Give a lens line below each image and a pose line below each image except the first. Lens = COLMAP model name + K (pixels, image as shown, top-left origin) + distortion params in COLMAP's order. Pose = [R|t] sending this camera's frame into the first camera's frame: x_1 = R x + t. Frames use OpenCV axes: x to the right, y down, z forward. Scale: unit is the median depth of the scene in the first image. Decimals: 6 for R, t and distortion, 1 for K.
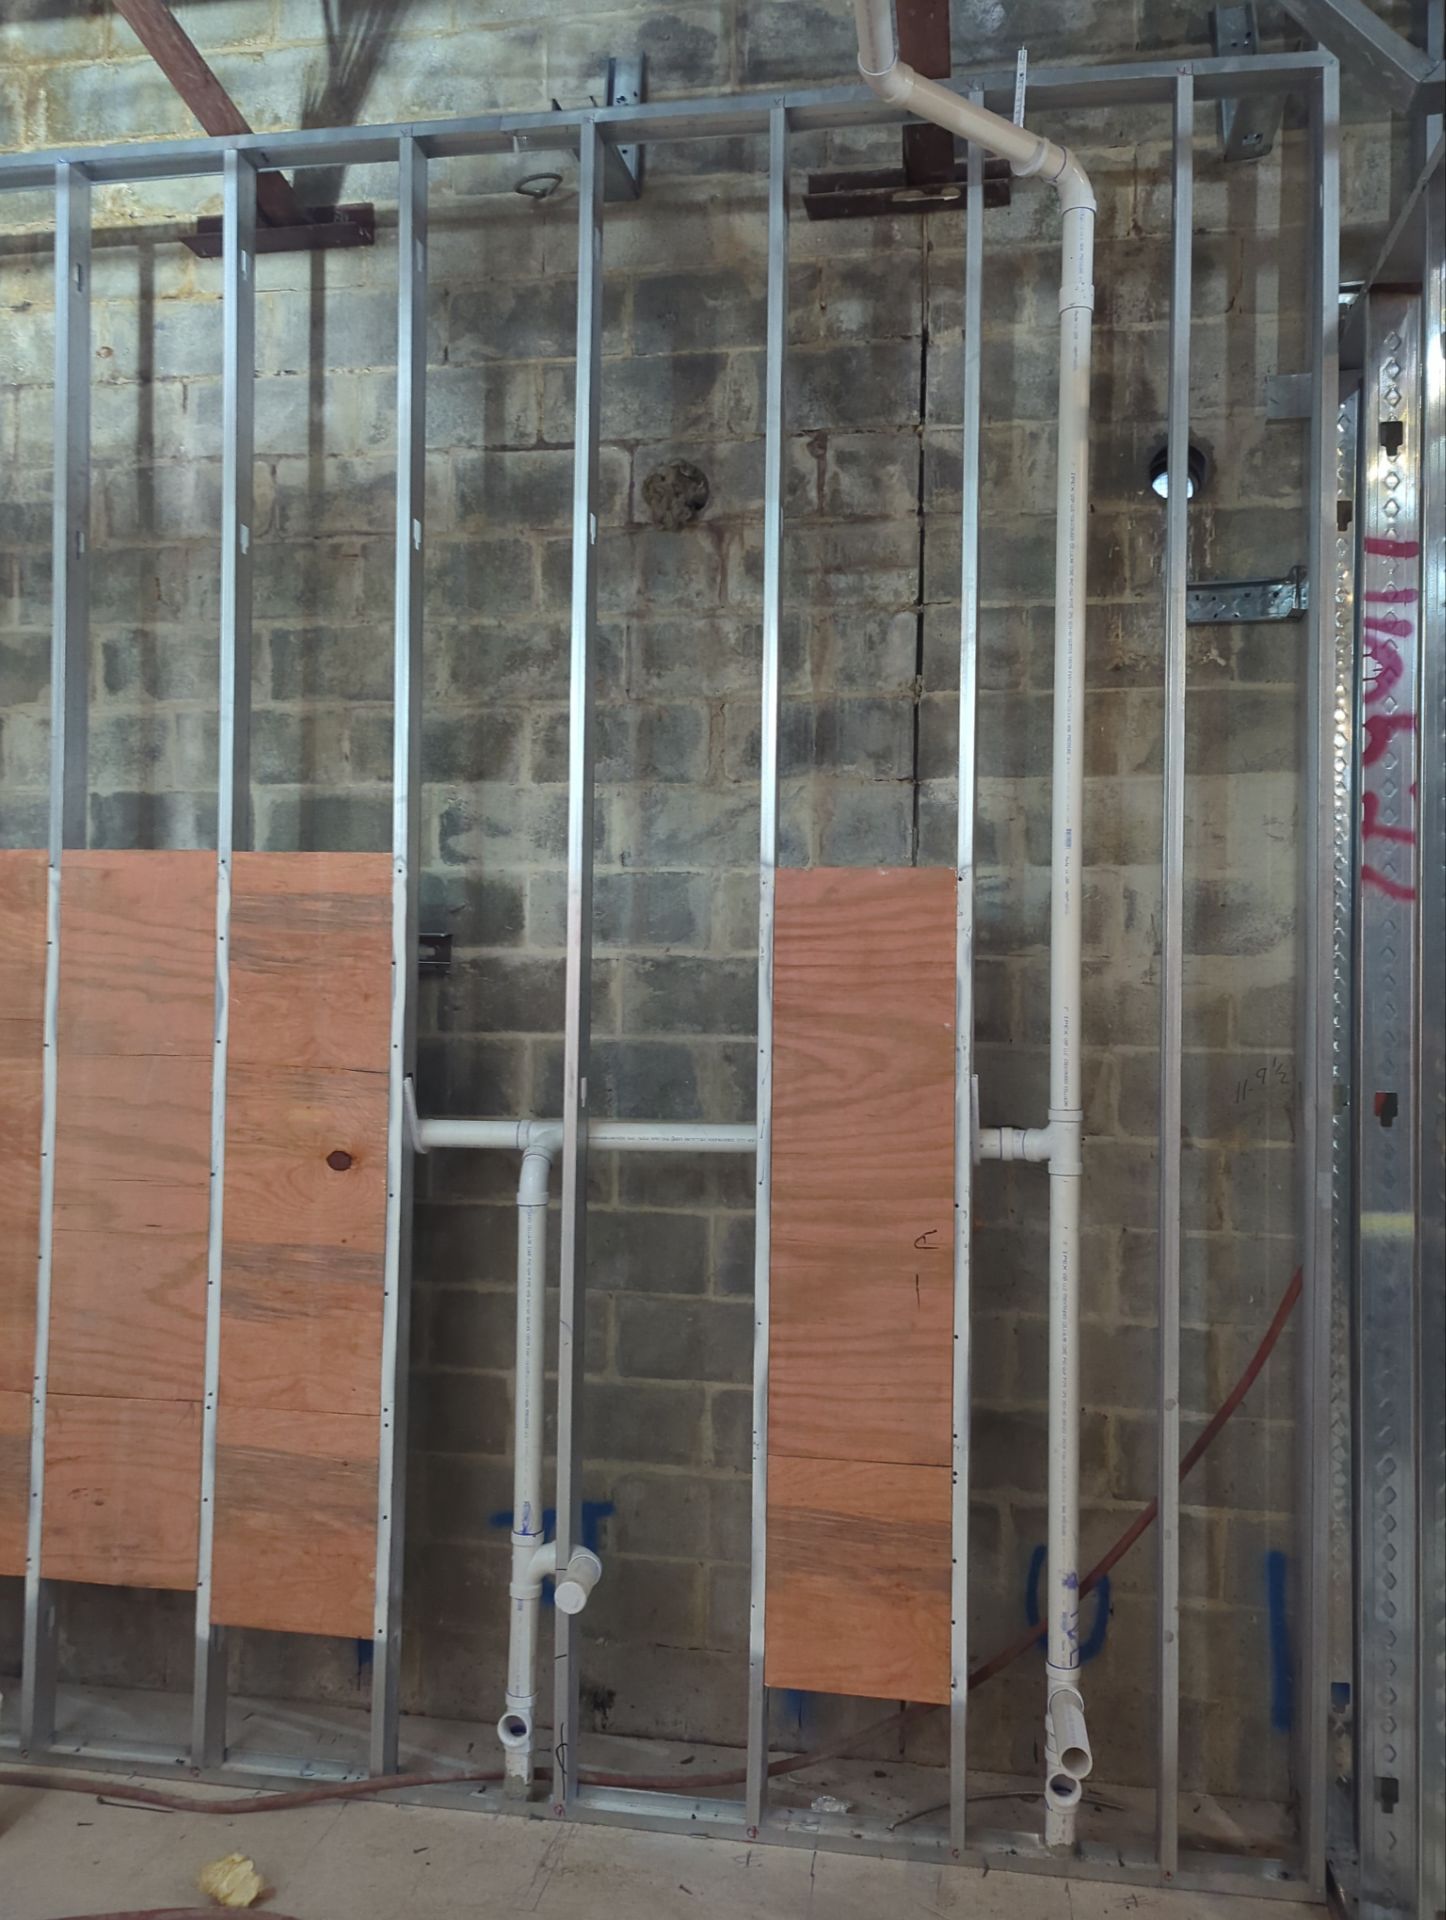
lens RADIAL K [[1569.2, 0, 730.3], [0, 1569.2, 959.7], [0, 0, 1]] dist [0.075151, -0.072493]
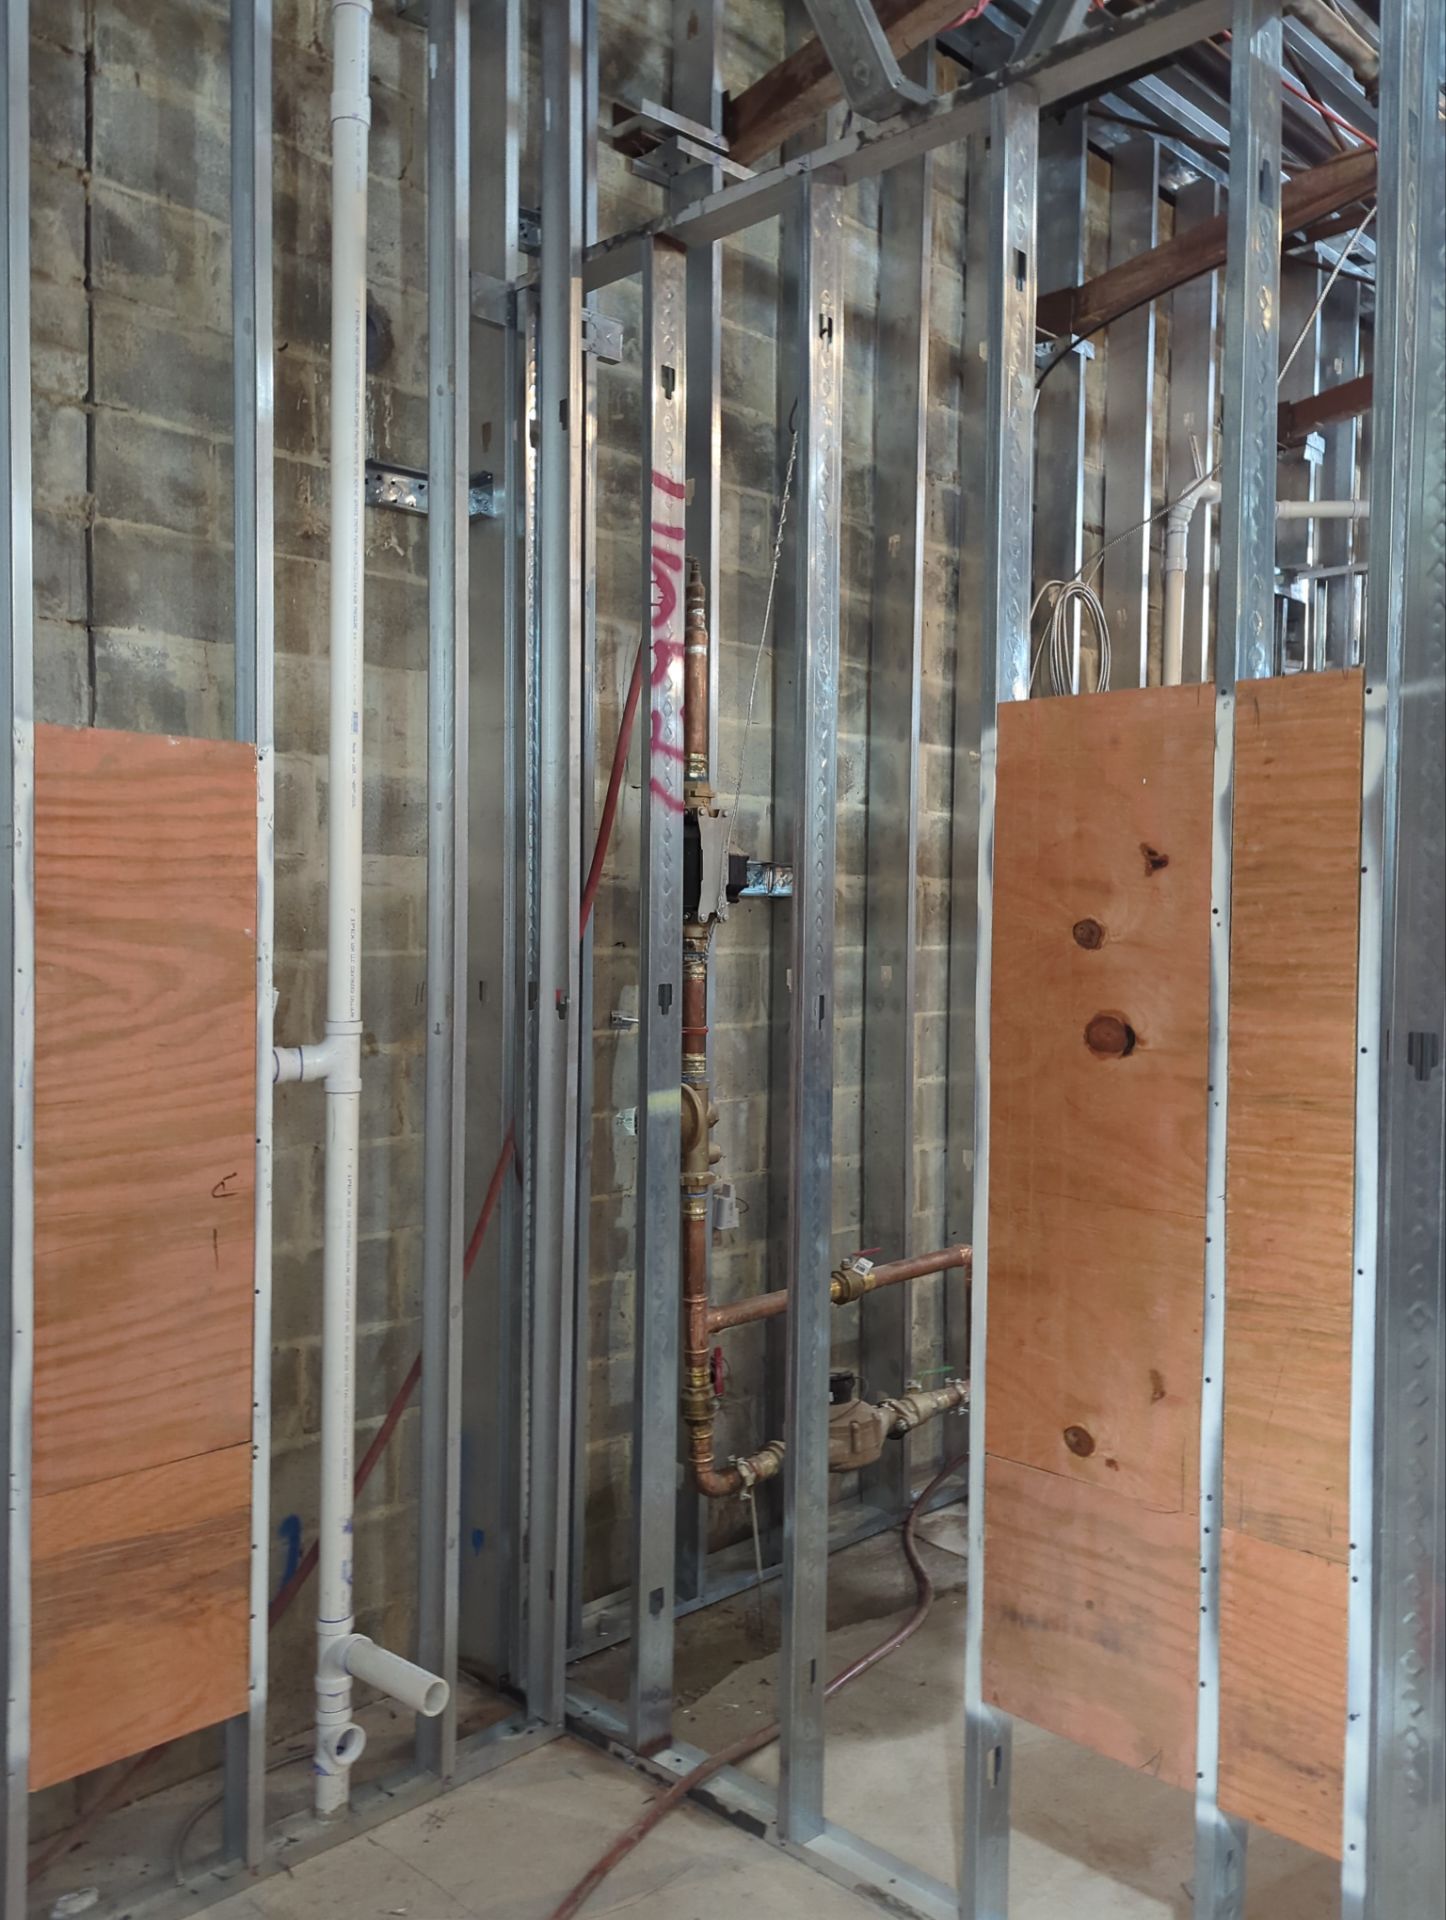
lens RADIAL K [[1569.2, 0, 730.3], [0, 1569.2, 959.7], [0, 0, 1]] dist [0.075151, -0.072493]
pose [[0.567472, -0.030055, 0.822844, -0.450518], [-0.019044, 0.998587, 0.049608, 0.010849], [-0.823172, -0.043821, 0.566098, 0.330582]]
